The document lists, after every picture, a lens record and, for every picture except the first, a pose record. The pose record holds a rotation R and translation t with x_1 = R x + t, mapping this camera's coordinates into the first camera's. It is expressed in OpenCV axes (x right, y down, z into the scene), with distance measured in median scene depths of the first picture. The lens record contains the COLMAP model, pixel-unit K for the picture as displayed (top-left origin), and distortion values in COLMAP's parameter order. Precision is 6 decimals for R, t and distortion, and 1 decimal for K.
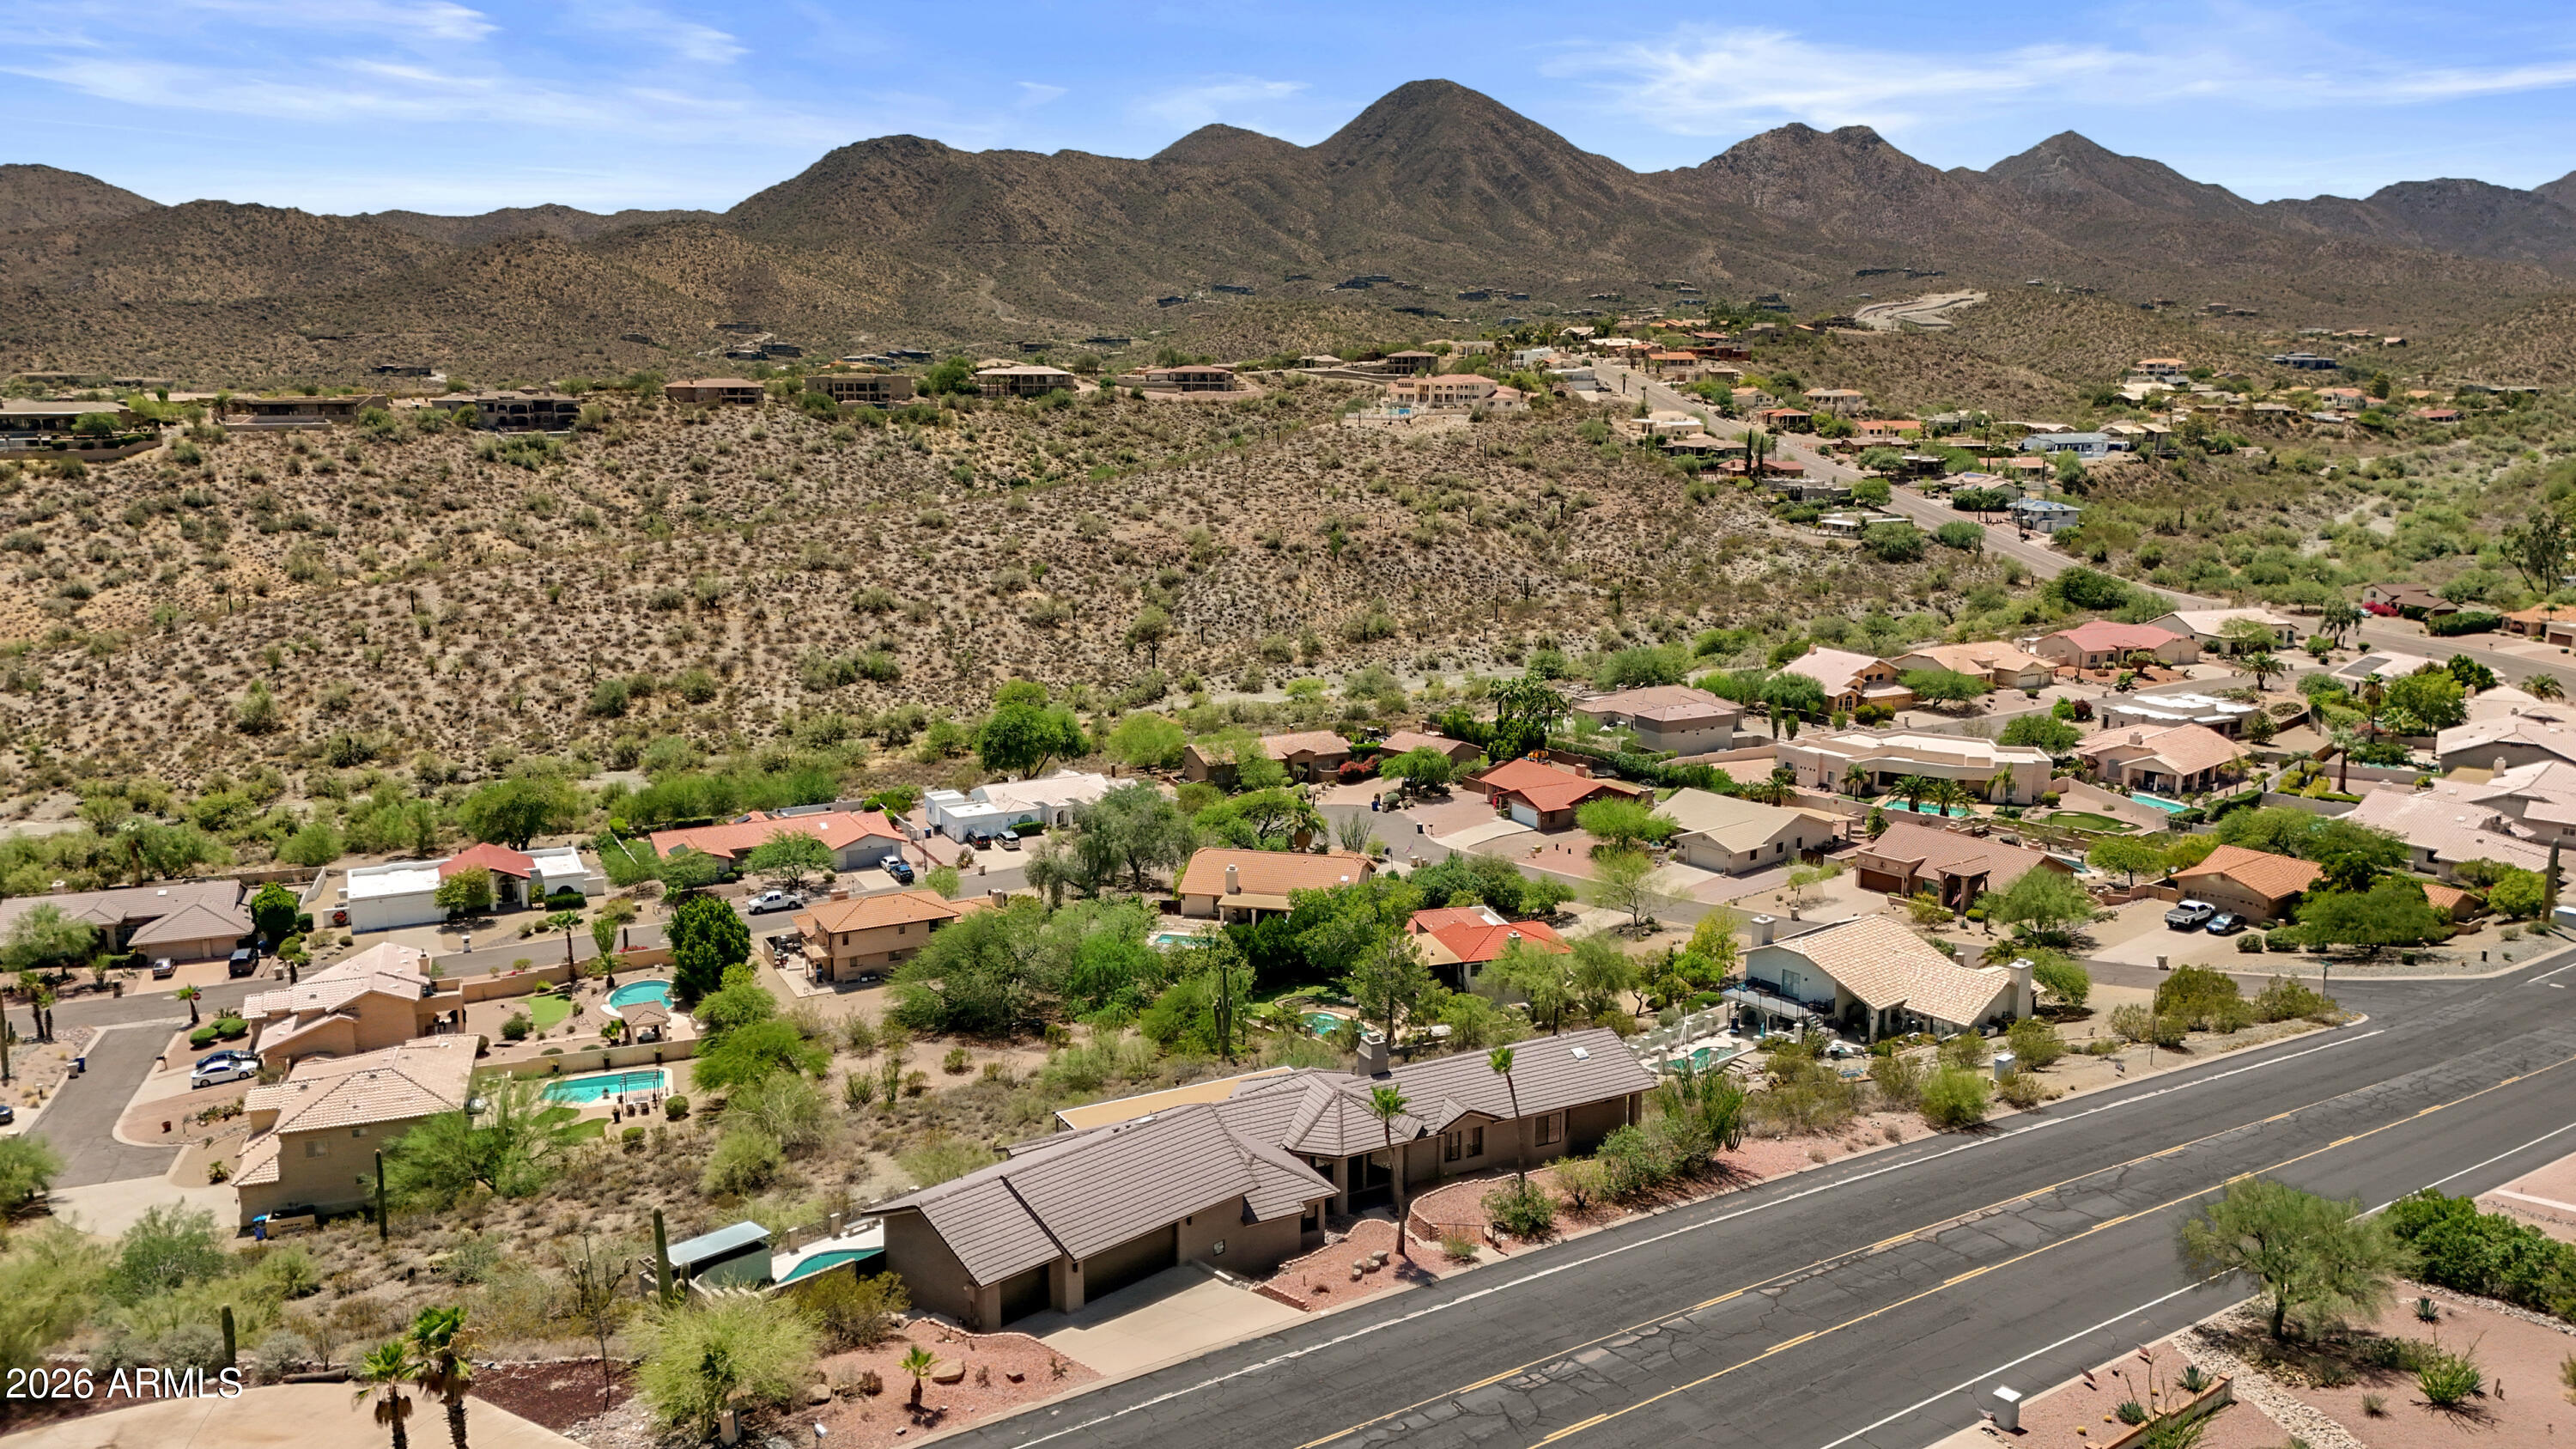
lens RADIAL K [[1867.8, 0, 1281.7], [0, 1867.8, 728.8], [0, 0, 1]] dist [0.084134, -0.056529]
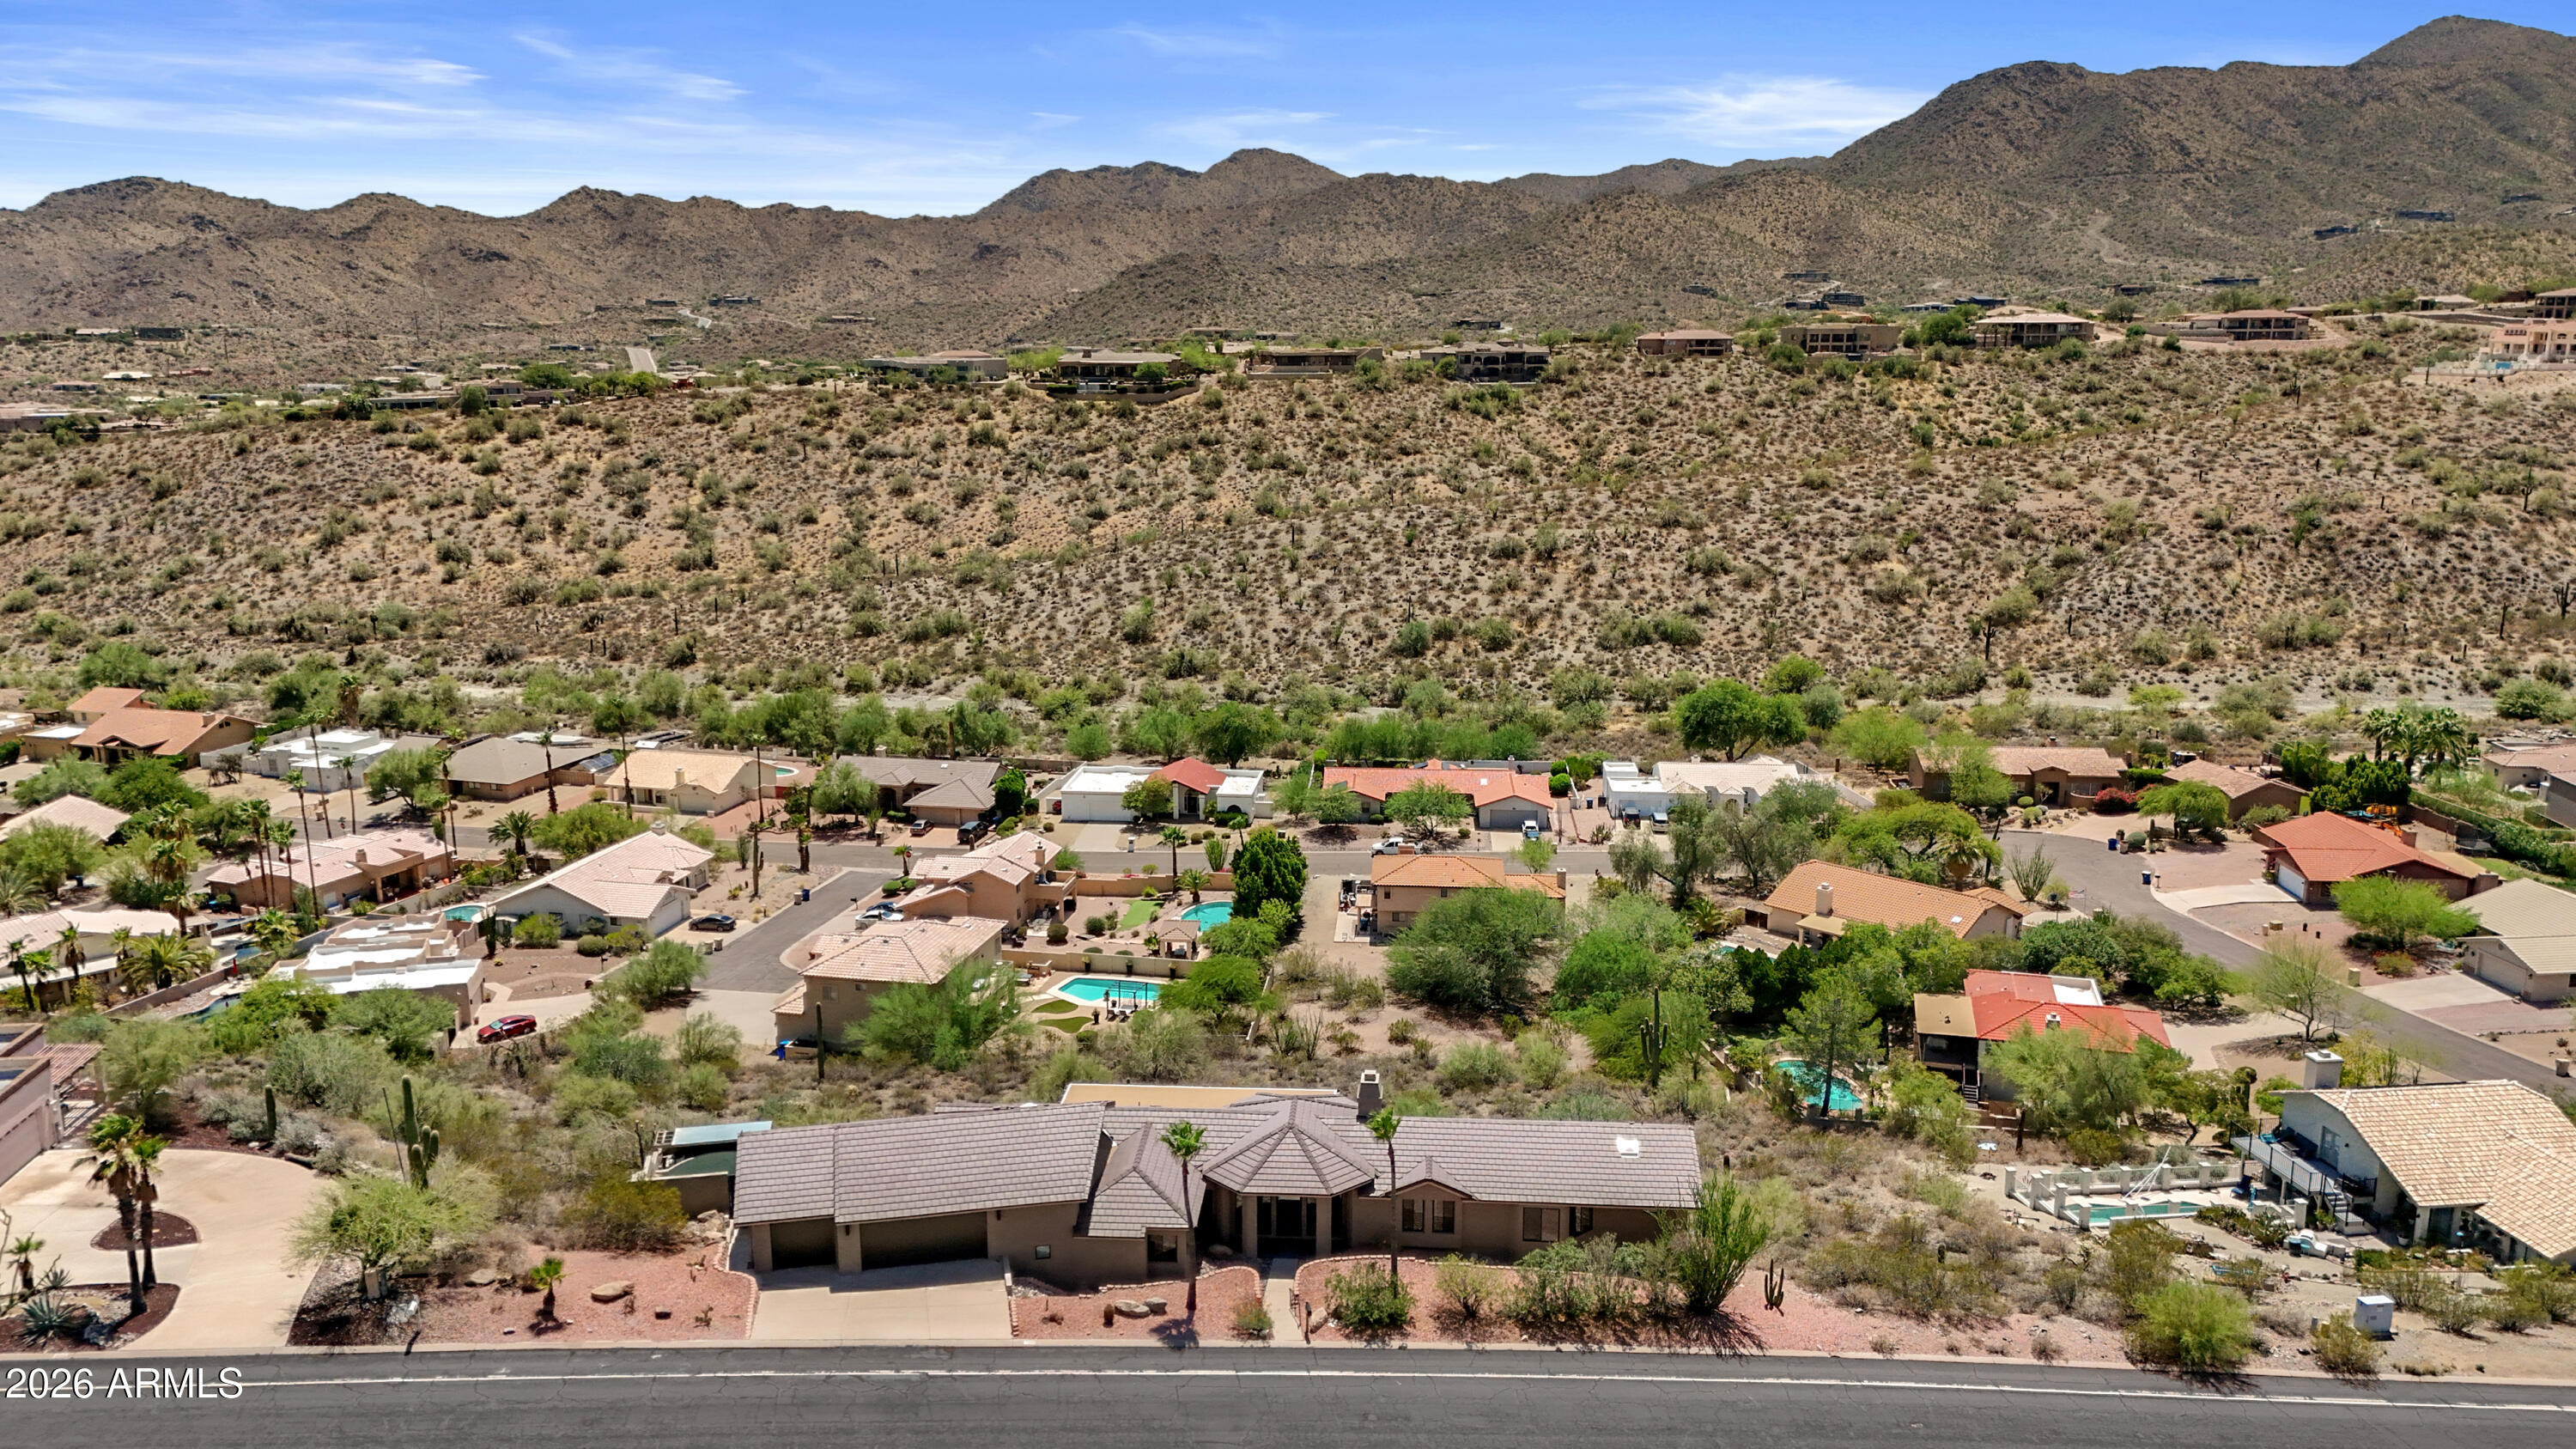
lens RADIAL K [[1897.8, 0, 1284.3], [0, 1897.8, 736.9], [0, 0, 1]] dist [0.083888, -0.047976]
pose [[0.851978, 0.114278, -0.510953, 0.093505], [-0.100896, 0.993433, 0.053951, -0.008346], [0.513764, 0.005588, 0.857914, 0.039952]]
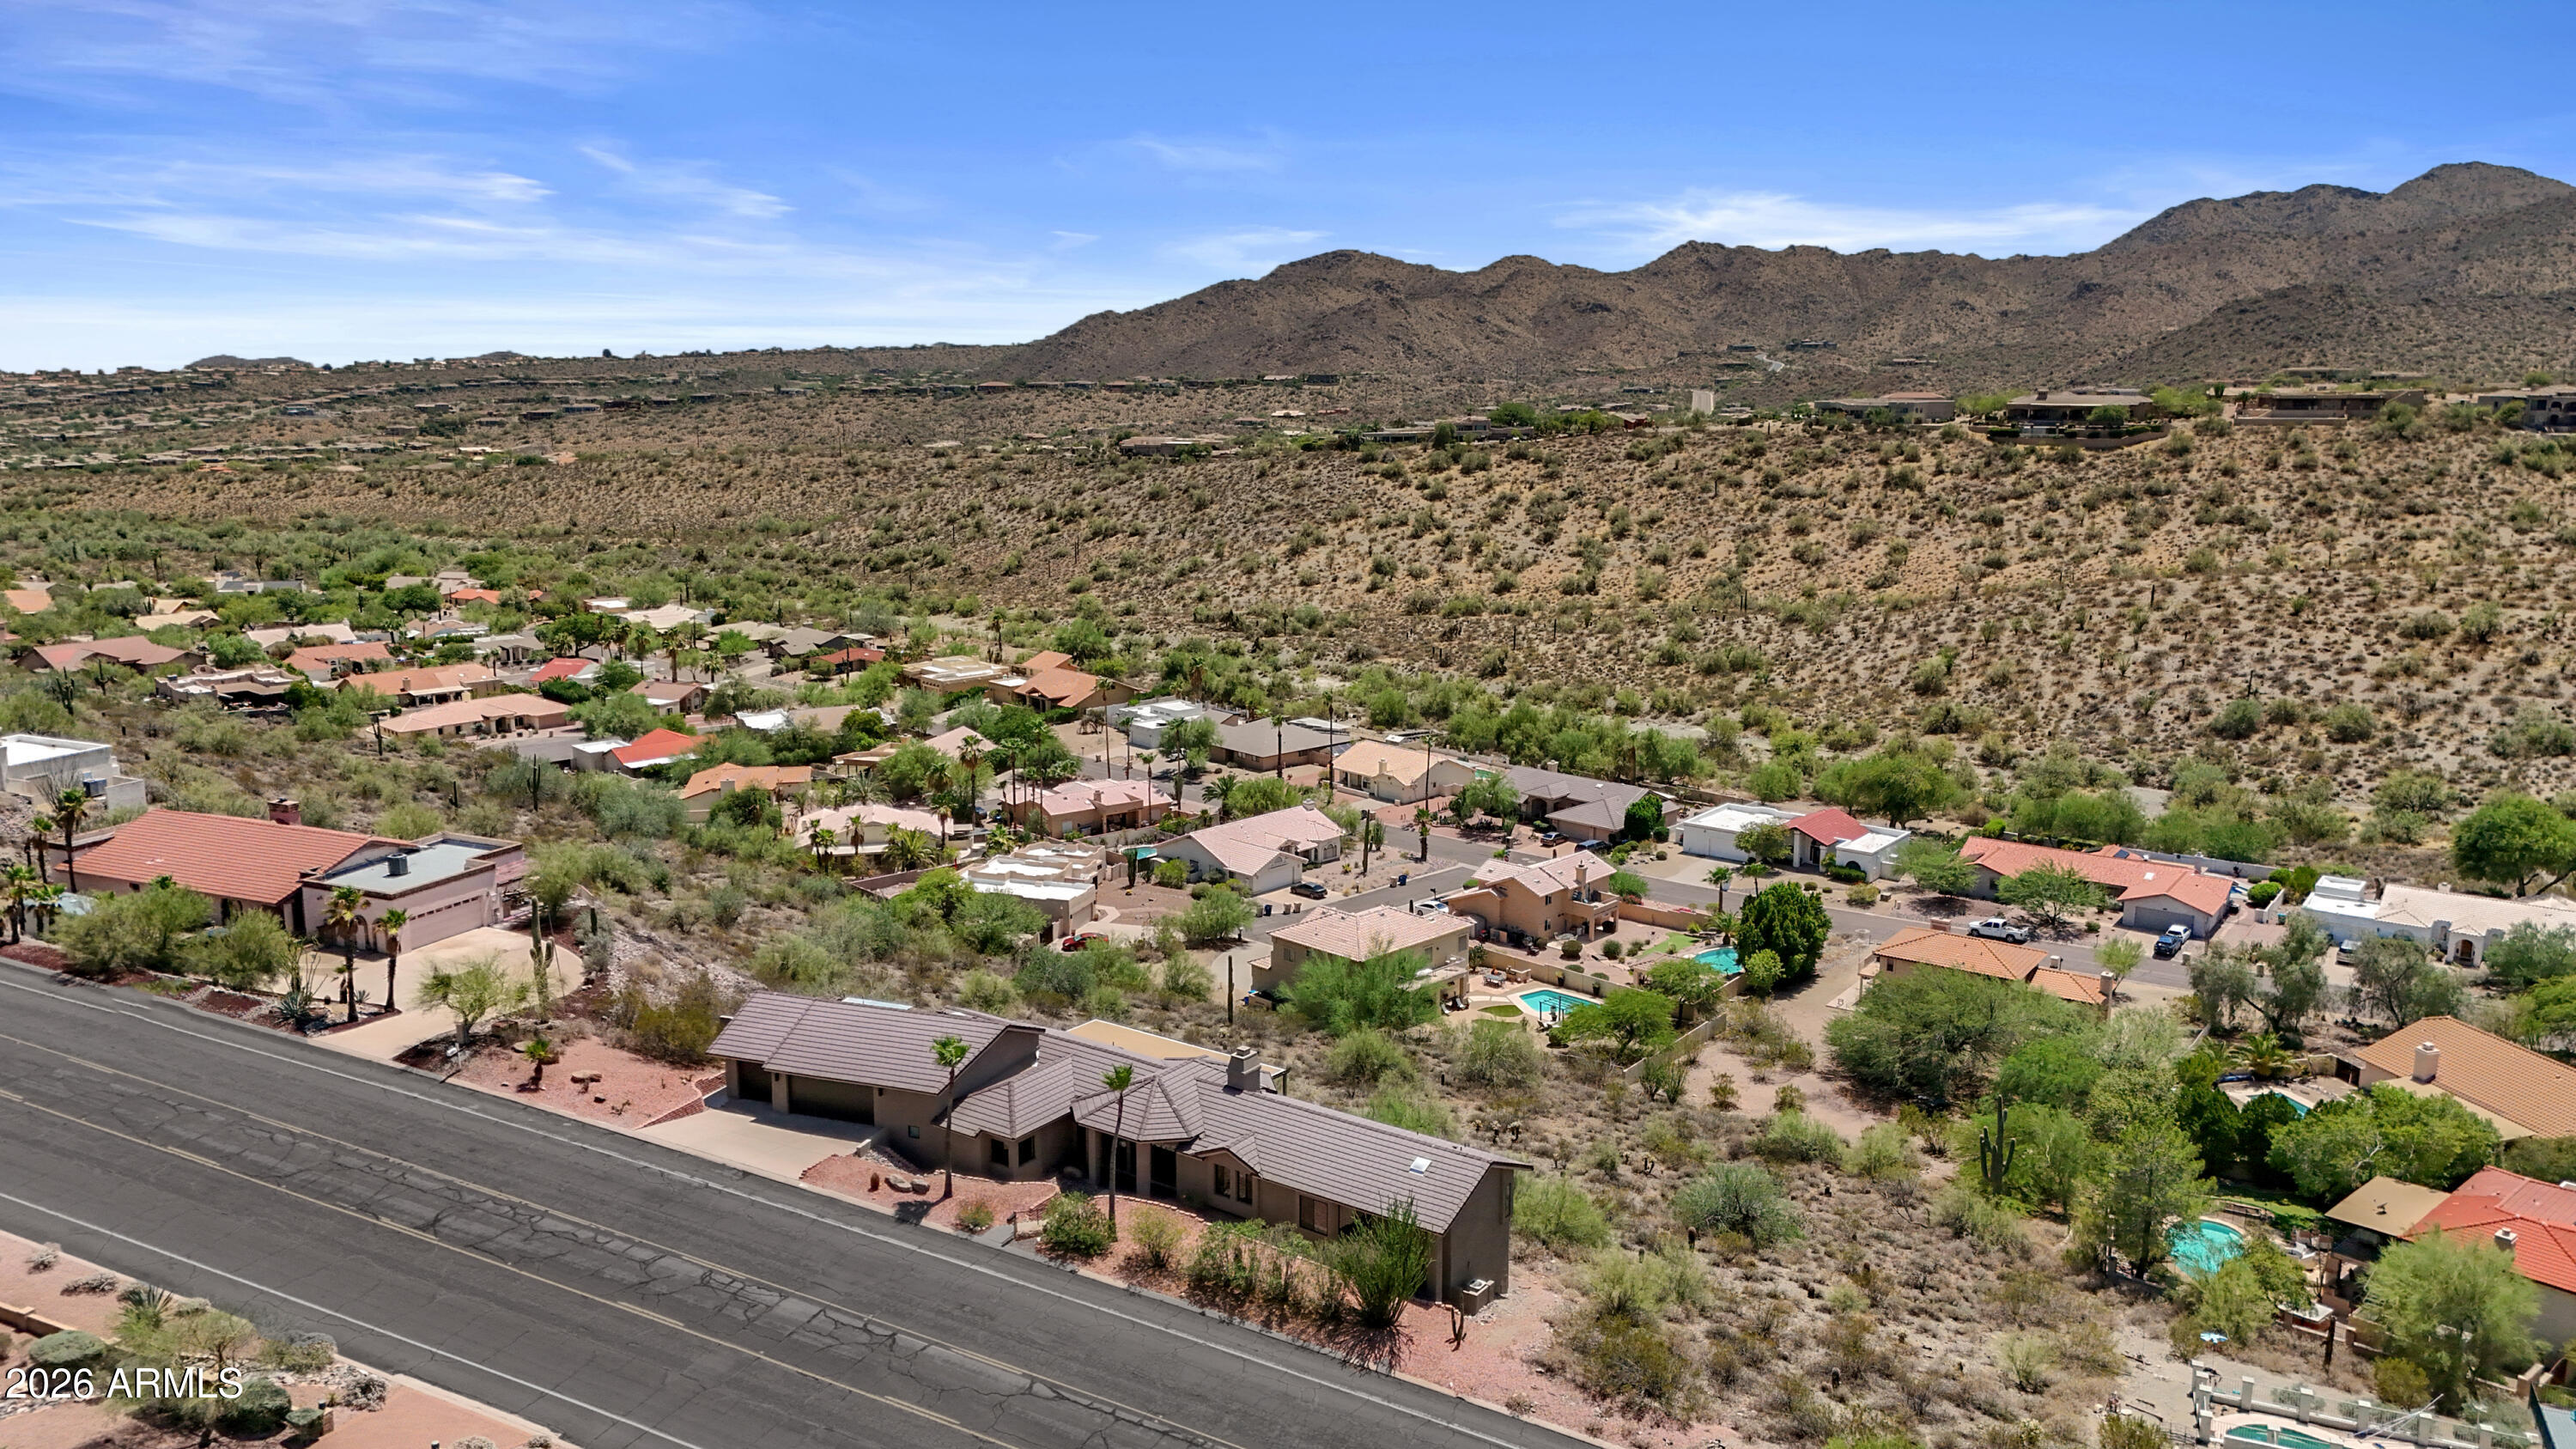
lens RADIAL K [[1862.4, 0, 1291.7], [0, 1862.4, 733.2], [0, 0, 1]] dist [0.082096, -0.043796]
pose [[0.453176, 0.178736, -0.873318, 0.177815], [-0.174185, 0.978562, 0.109889, -0.021817], [0.874237, 0.102320, 0.474594, 0.110750]]
